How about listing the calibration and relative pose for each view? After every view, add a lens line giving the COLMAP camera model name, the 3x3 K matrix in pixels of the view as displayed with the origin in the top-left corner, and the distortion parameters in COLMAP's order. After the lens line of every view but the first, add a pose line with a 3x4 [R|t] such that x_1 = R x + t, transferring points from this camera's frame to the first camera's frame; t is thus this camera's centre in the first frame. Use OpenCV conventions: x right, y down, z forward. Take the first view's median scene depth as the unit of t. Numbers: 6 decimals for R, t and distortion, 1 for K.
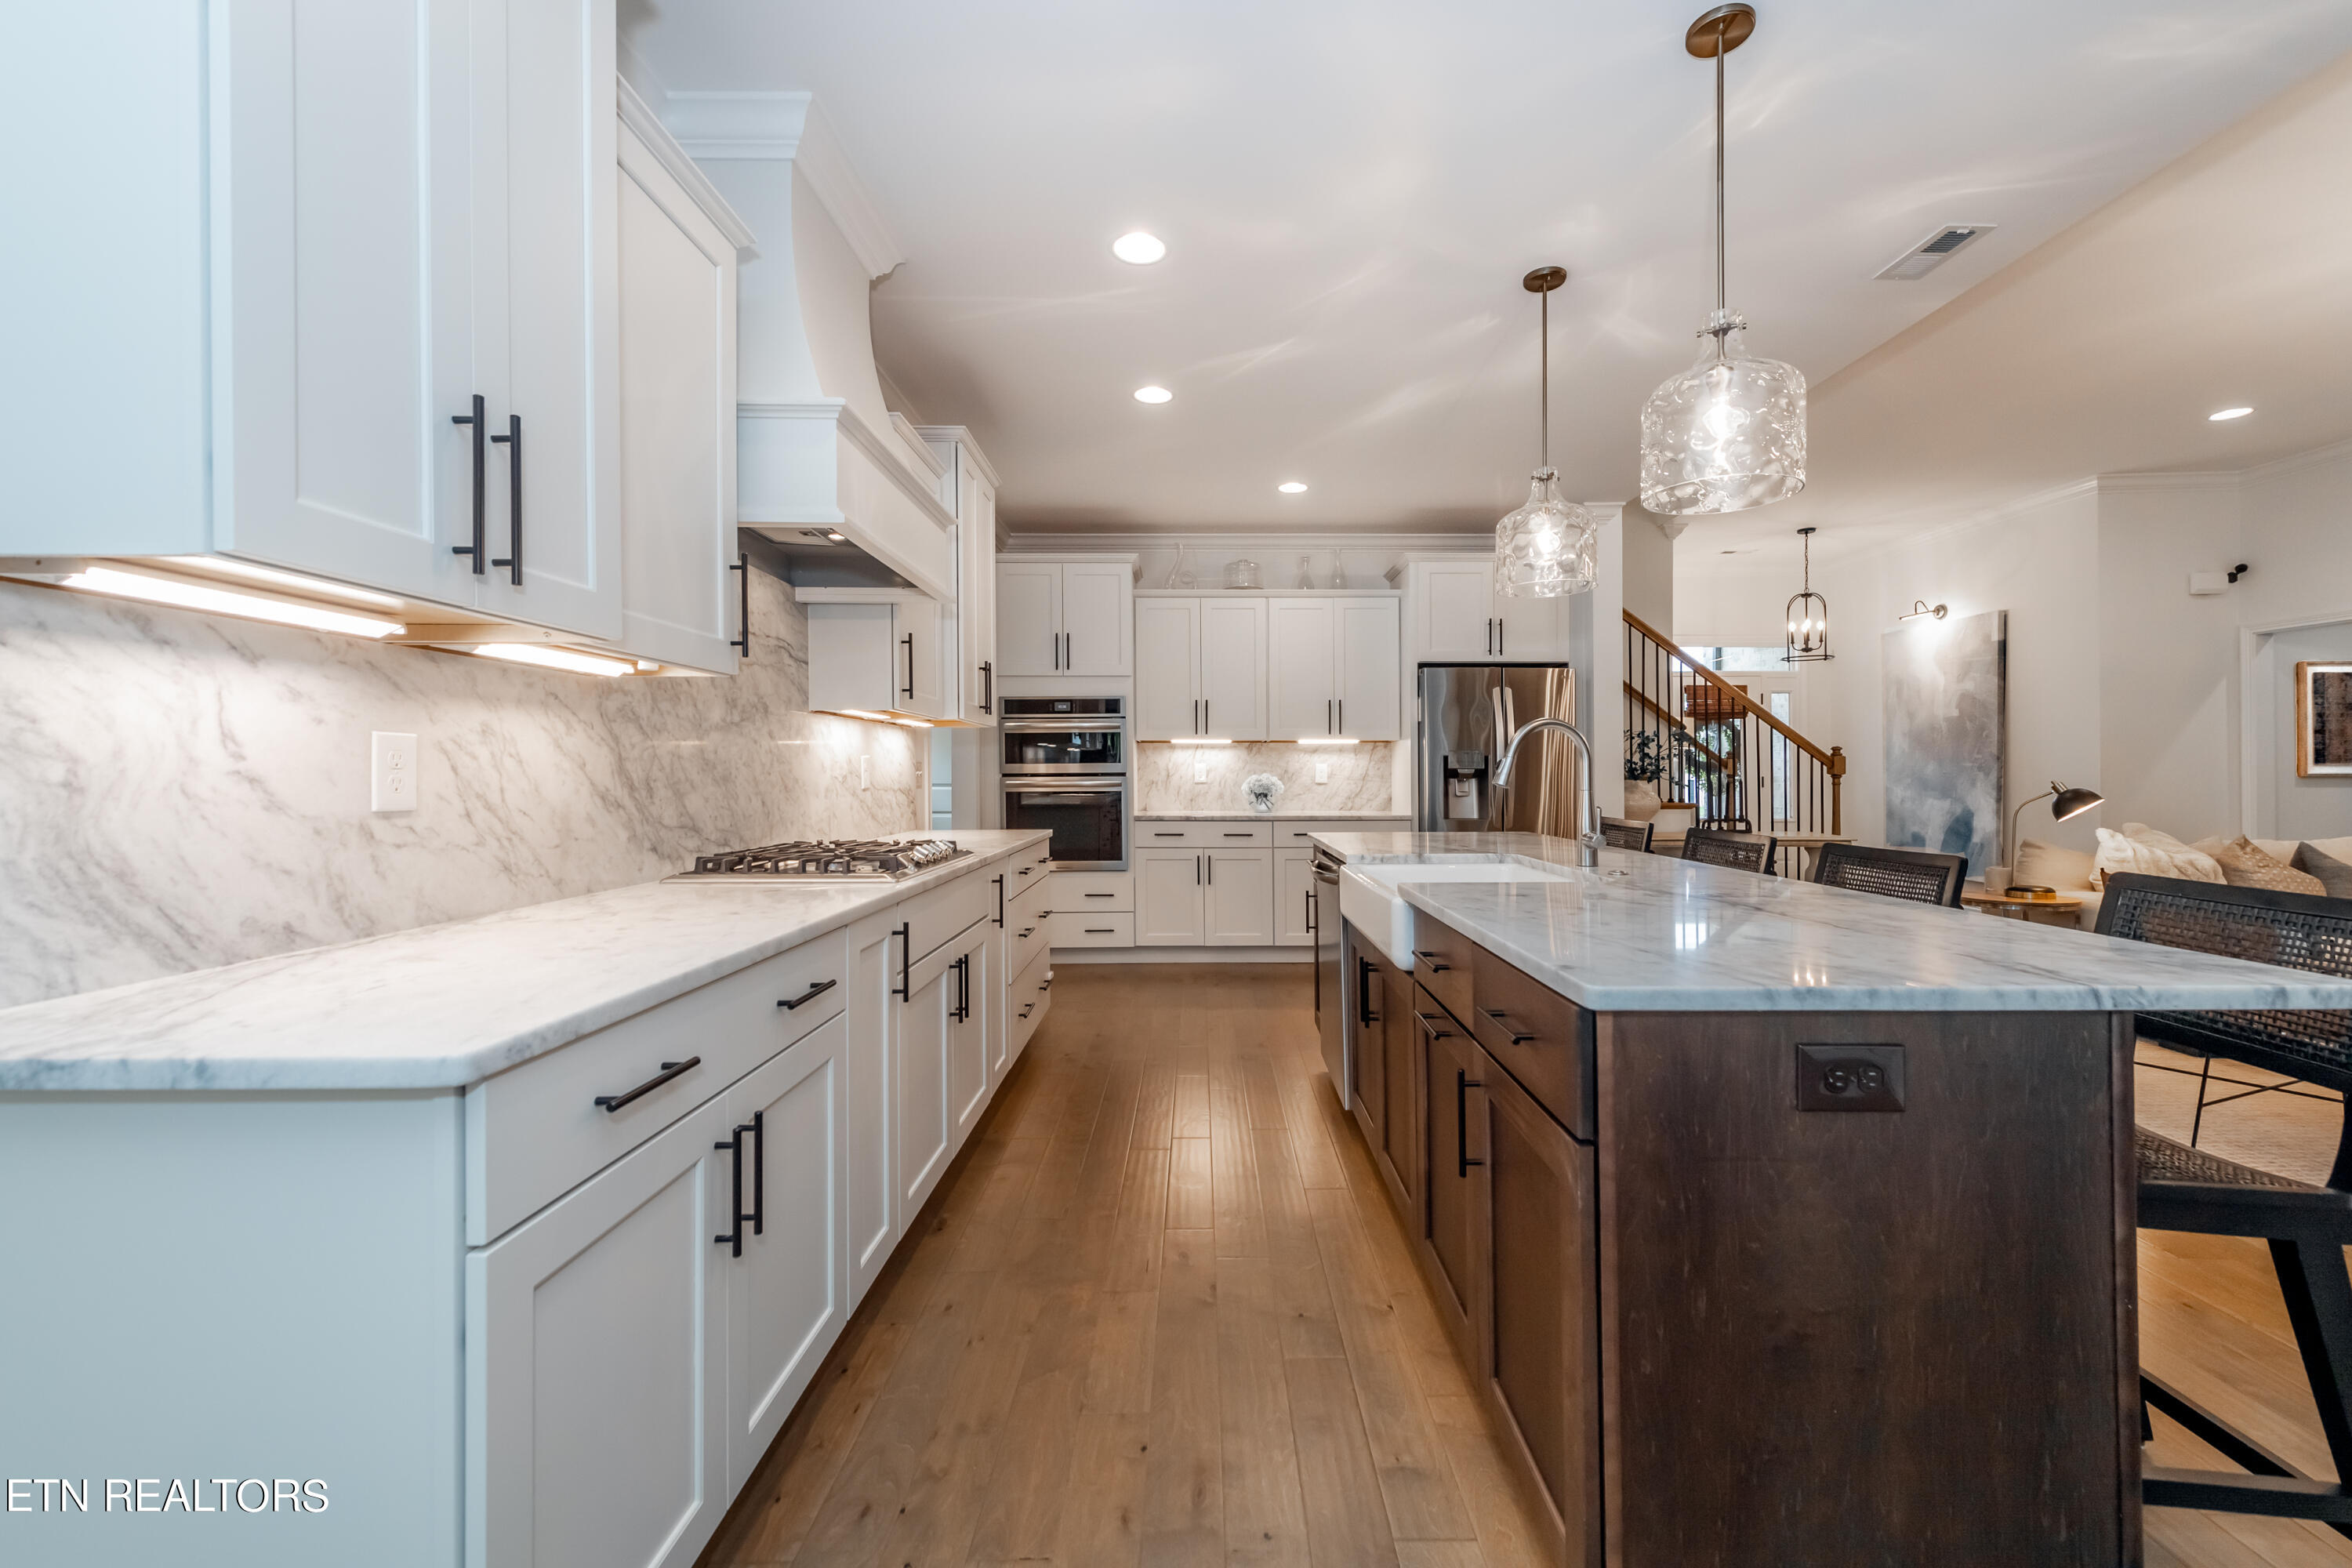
lens RADIAL K [[934.2, 0, 1244.3], [0, 934.2, 755.7], [0, 0, 1]] dist [0.011663, 0.000552]
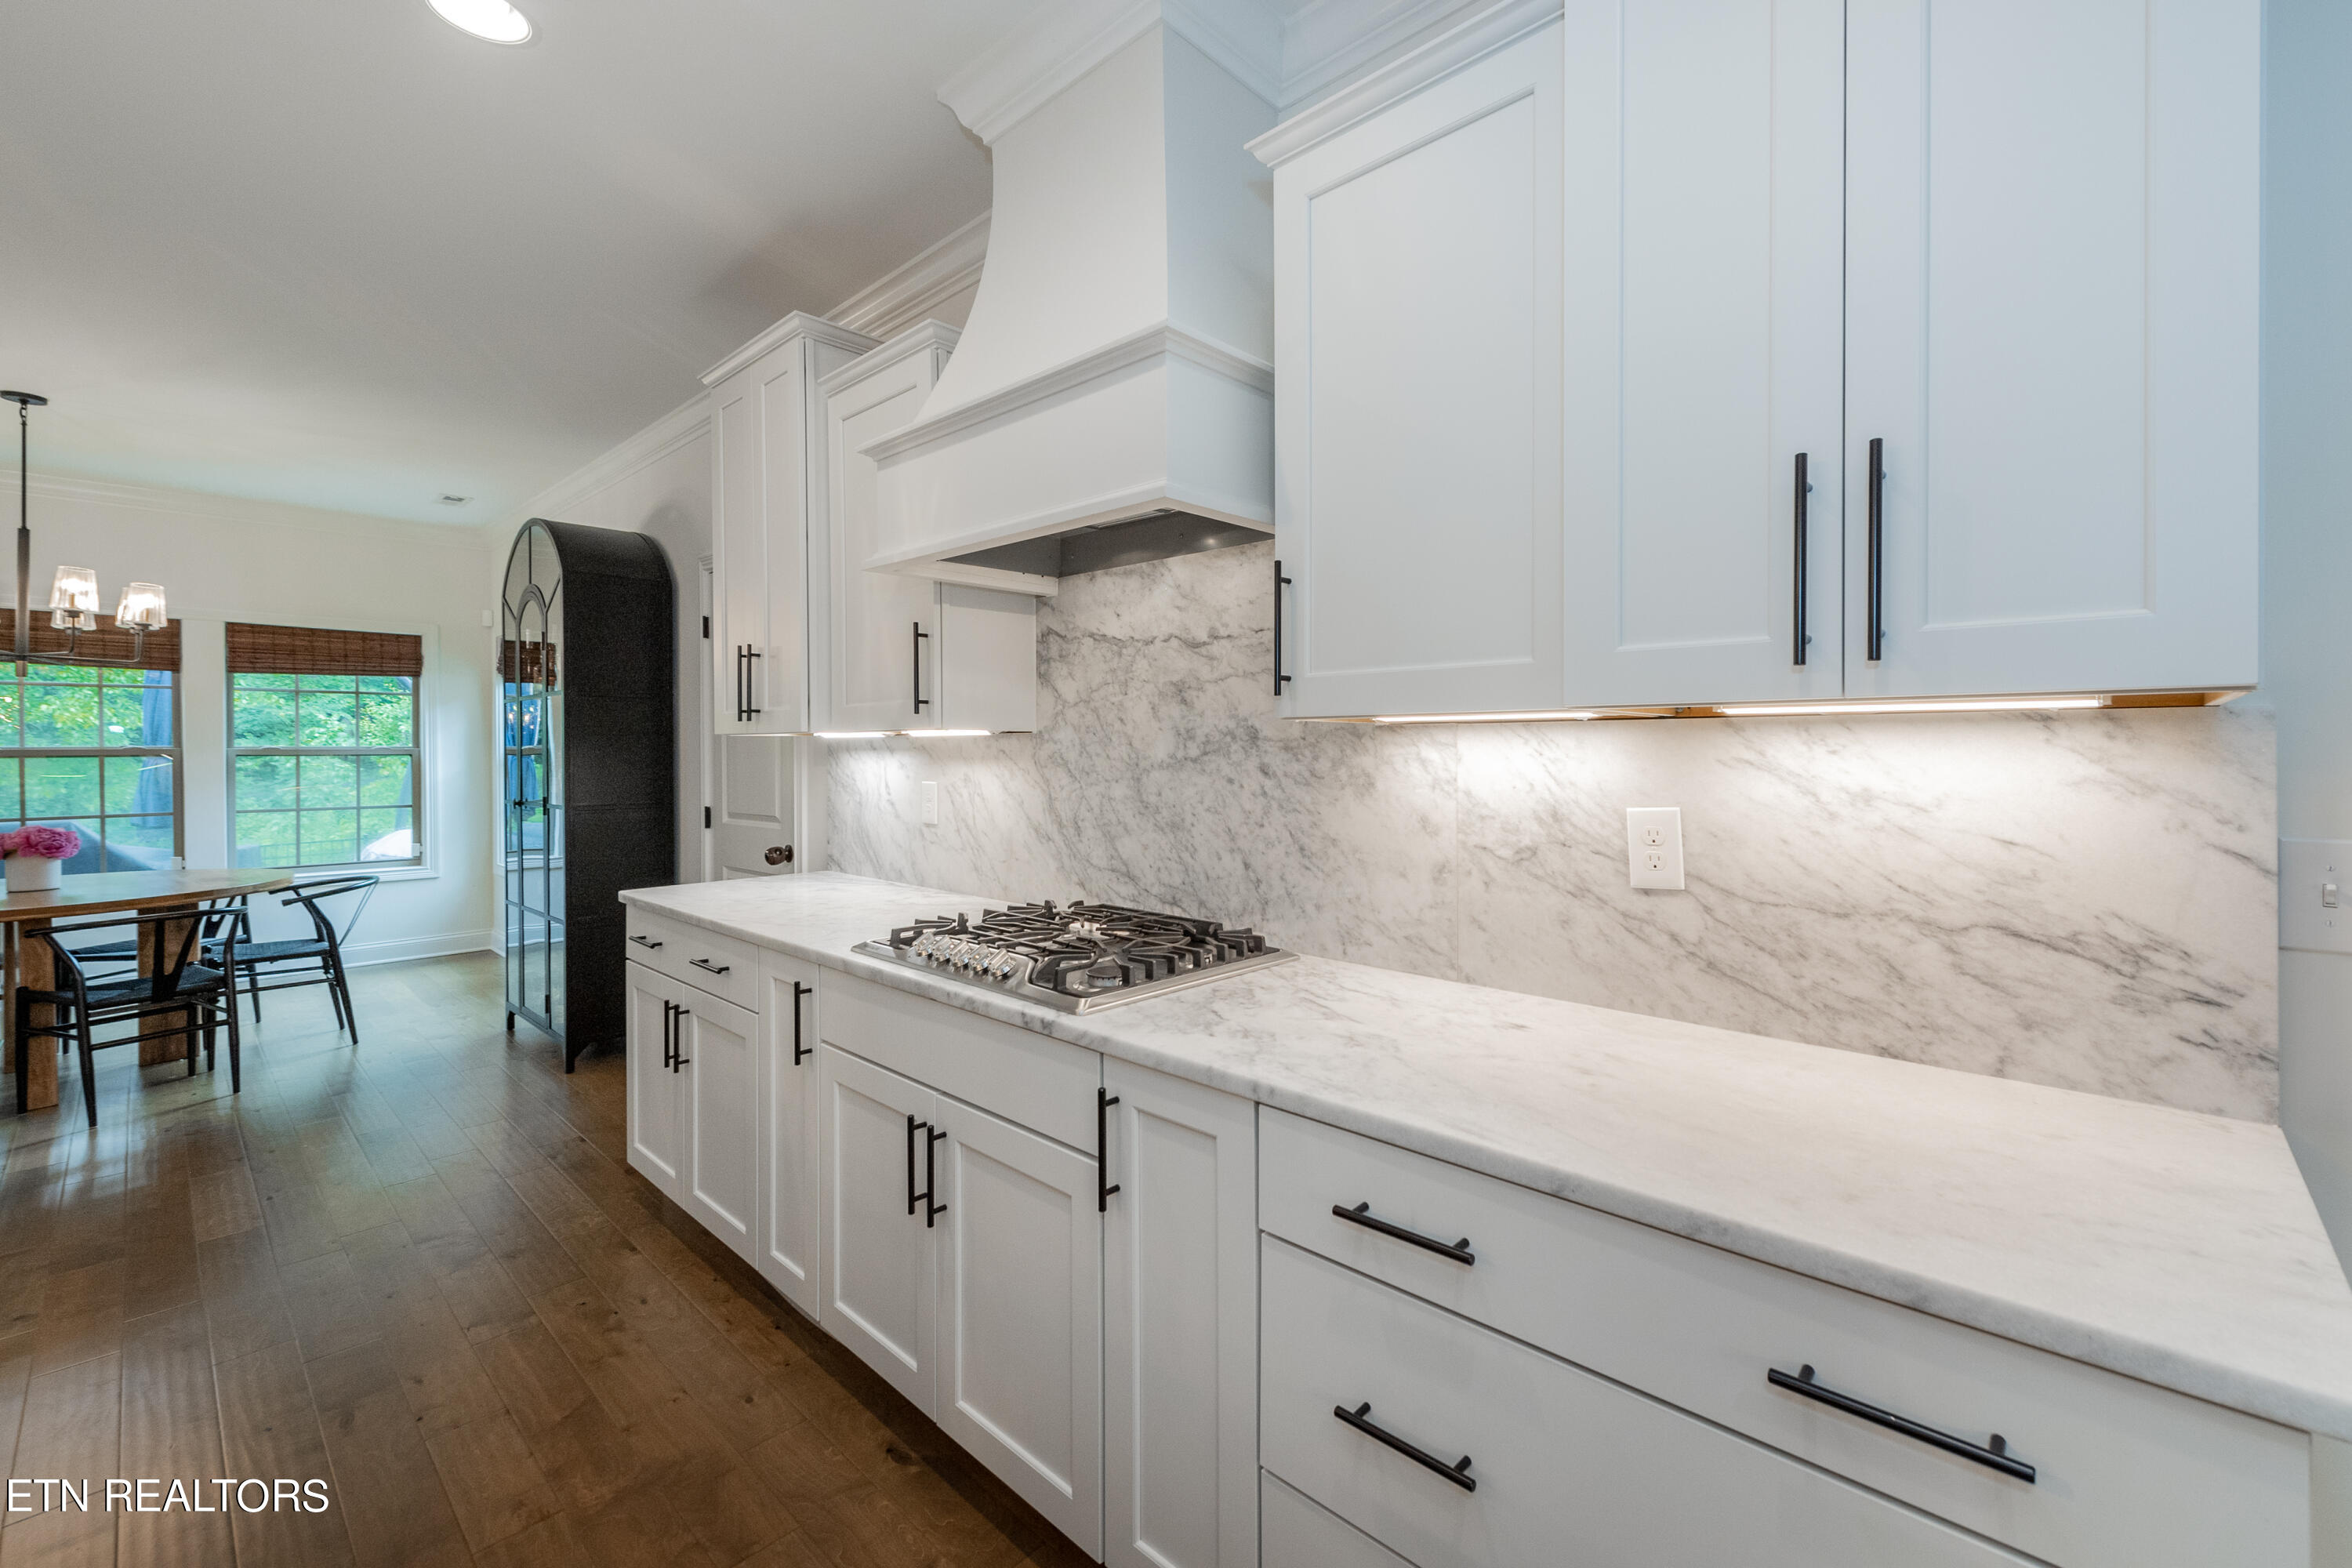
lens RADIAL K [[934.2, 0, 1193.6], [0, 934.2, 753.5], [0, 0, 1]] dist [0.011663, 0.000552]
pose [[-0.699917, 0.004593, -0.714209, 0.015928], [0.017366, 0.999793, -0.010589, -0.014485], [0.714013, -0.019814, -0.699852, 0.746474]]
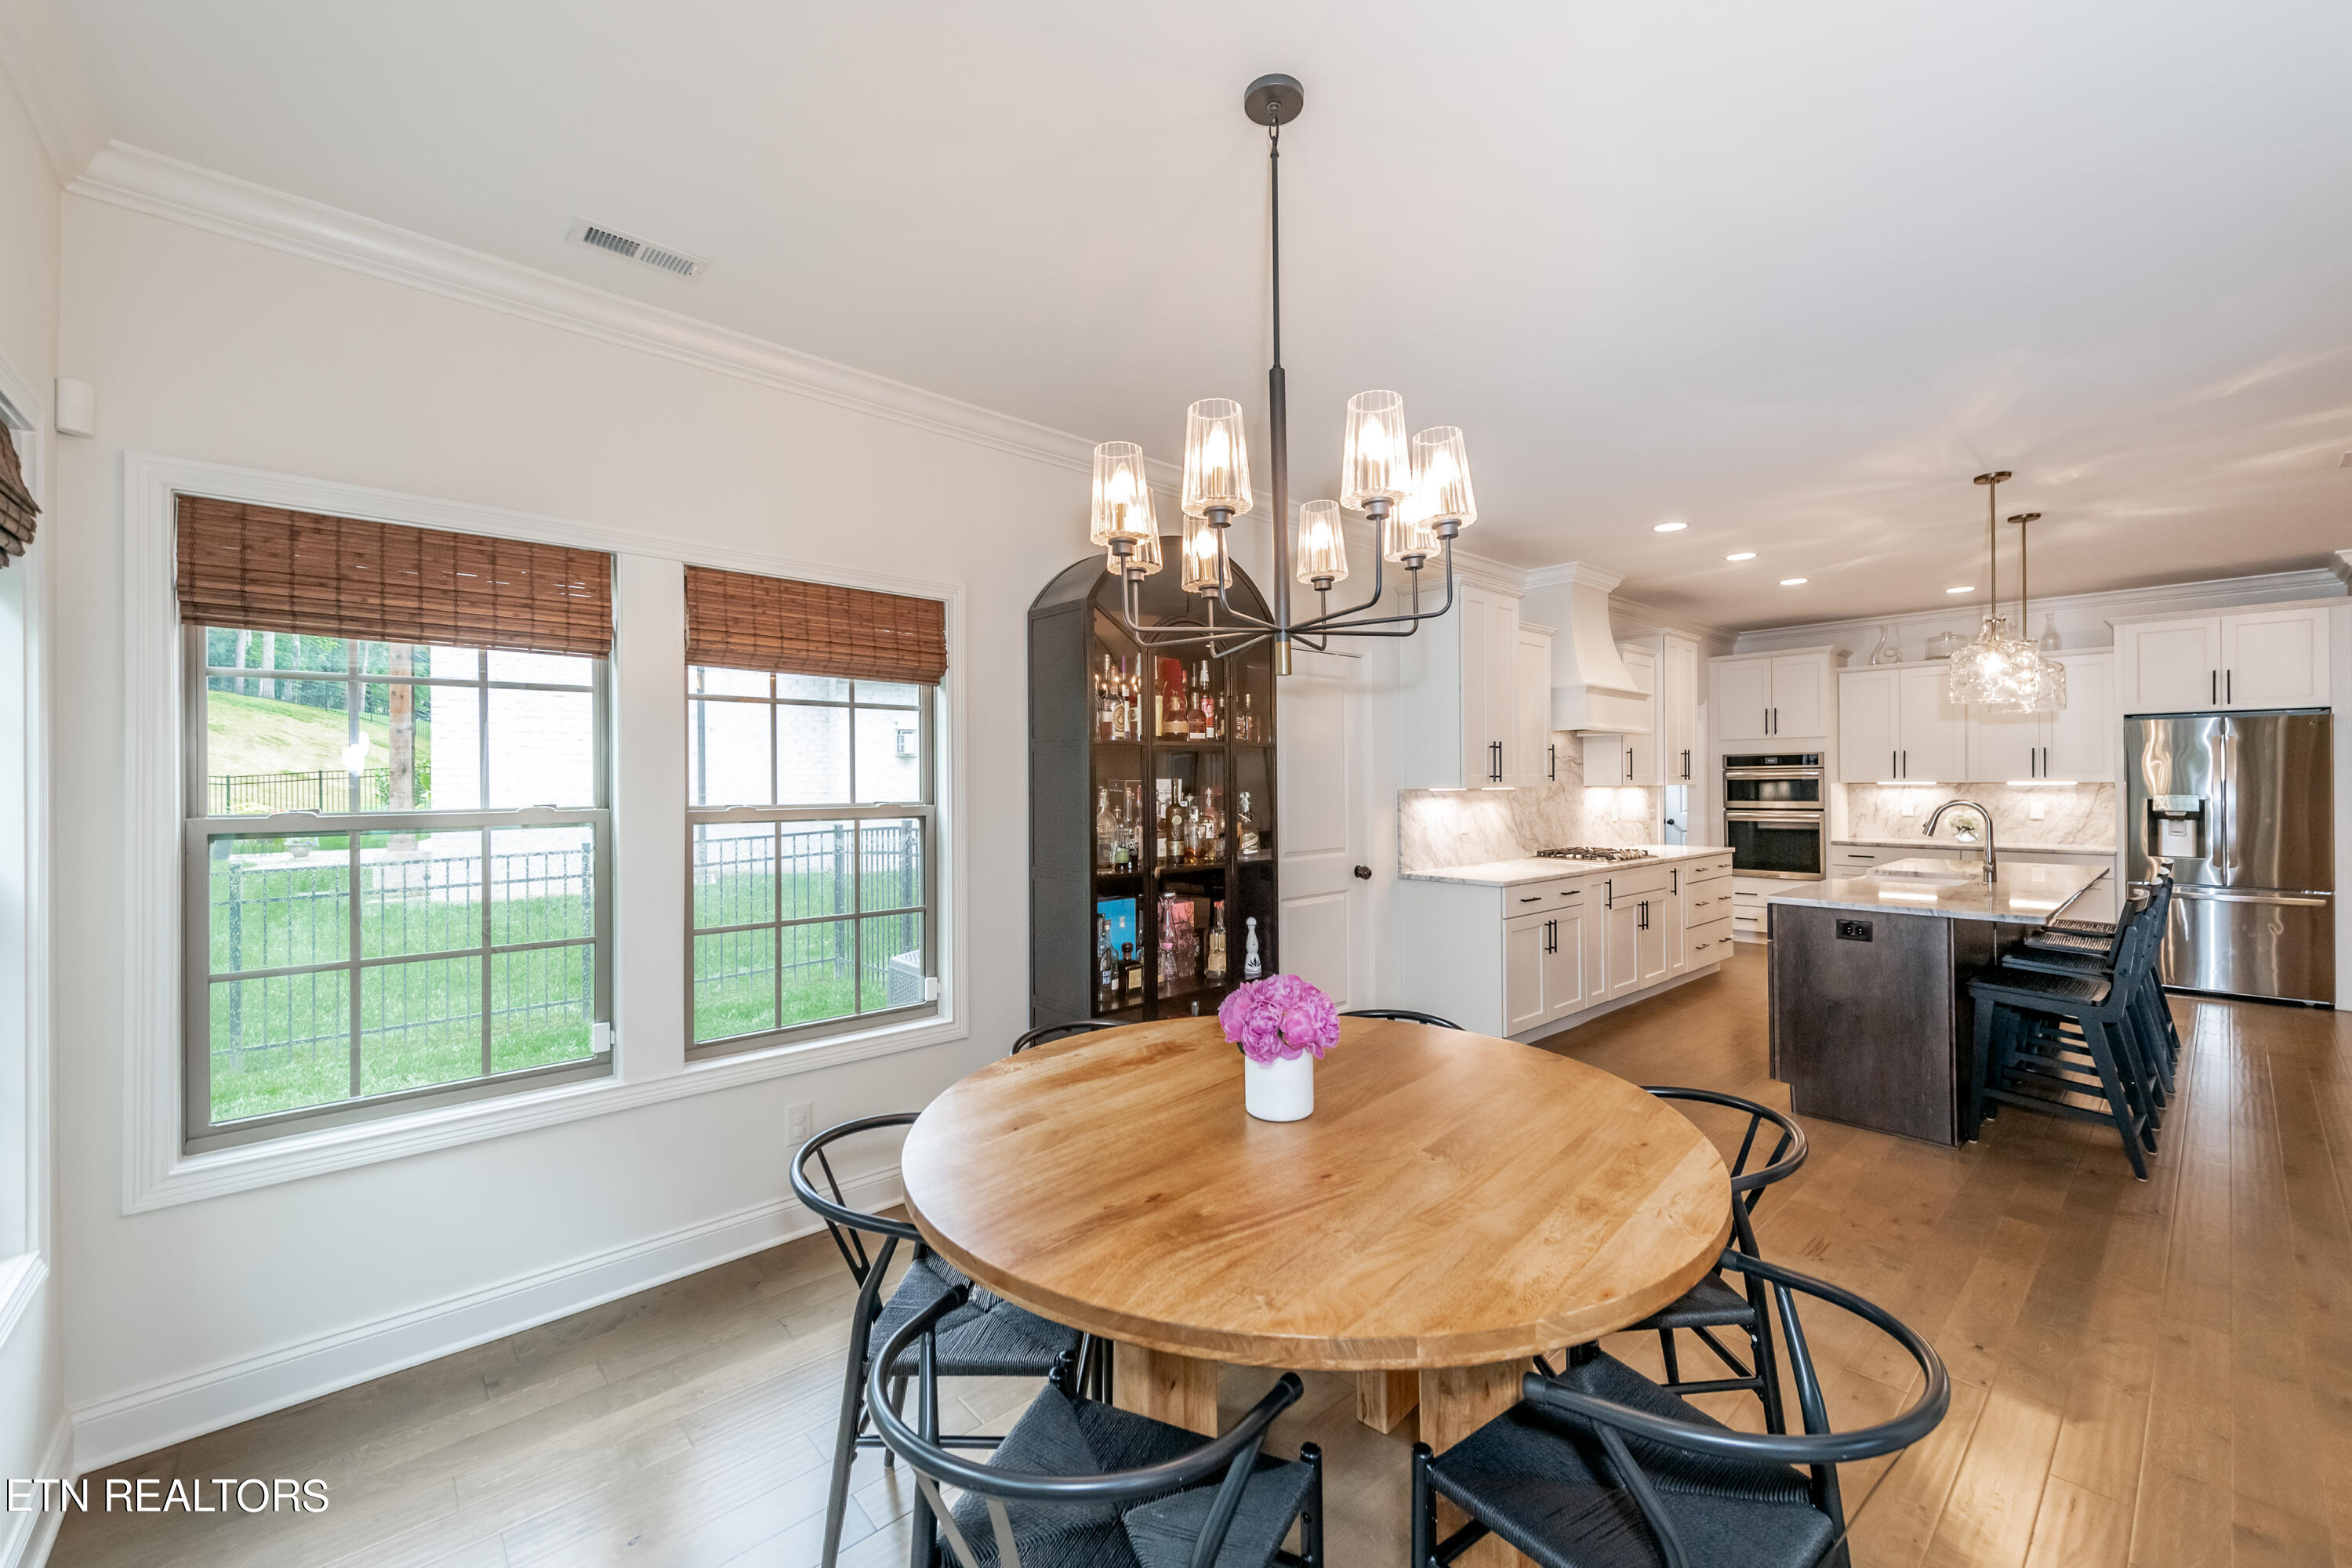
lens RADIAL K [[934.2, 0, 1173.7], [0, 934.2, 781.4], [0, 0, 1]] dist [0.011663, 0.000552]
pose [[0.624858, -0.002321, -0.780735, 0.359699], [0.021714, 0.999660, 0.014407, -0.062978], [0.780436, -0.025955, 0.624696, -0.623153]]
